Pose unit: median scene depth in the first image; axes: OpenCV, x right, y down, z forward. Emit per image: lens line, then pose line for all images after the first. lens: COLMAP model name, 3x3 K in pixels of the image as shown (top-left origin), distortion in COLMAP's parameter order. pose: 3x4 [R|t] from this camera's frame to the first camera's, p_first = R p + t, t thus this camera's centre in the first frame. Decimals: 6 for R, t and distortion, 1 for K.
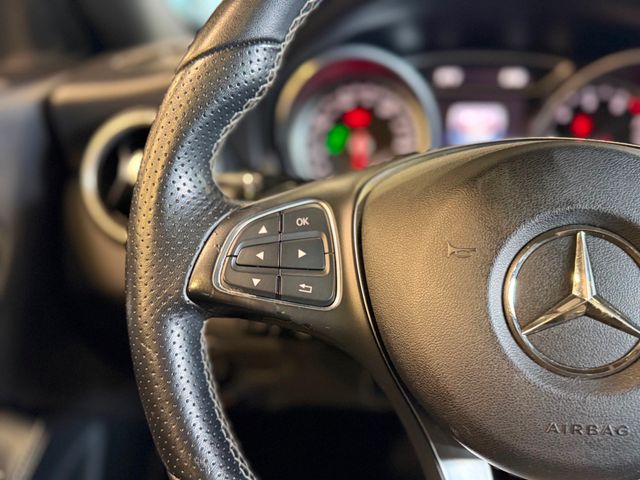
lens RADIAL K [[568.7, 0, 318.3], [0, 568.7, 240.0], [0, 0, 1]] dist [-0.000931, -0.000349]
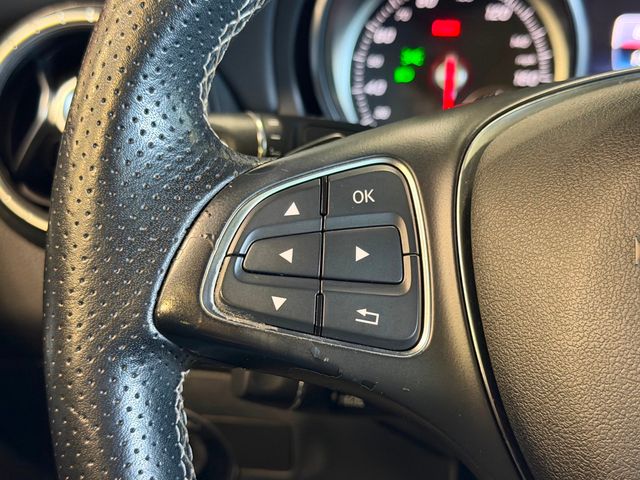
lens RADIAL K [[921.0, 0, 320.9], [0, 921.0, 240.1], [0, 0, 1]] dist [0.000041, 0.000000]
pose [[0.999343, 0.022337, -0.028528, -0.043580], [-0.022583, 0.999710, -0.008333, 0.019125], [0.028334, 0.008972, 0.999558, 0.104457]]
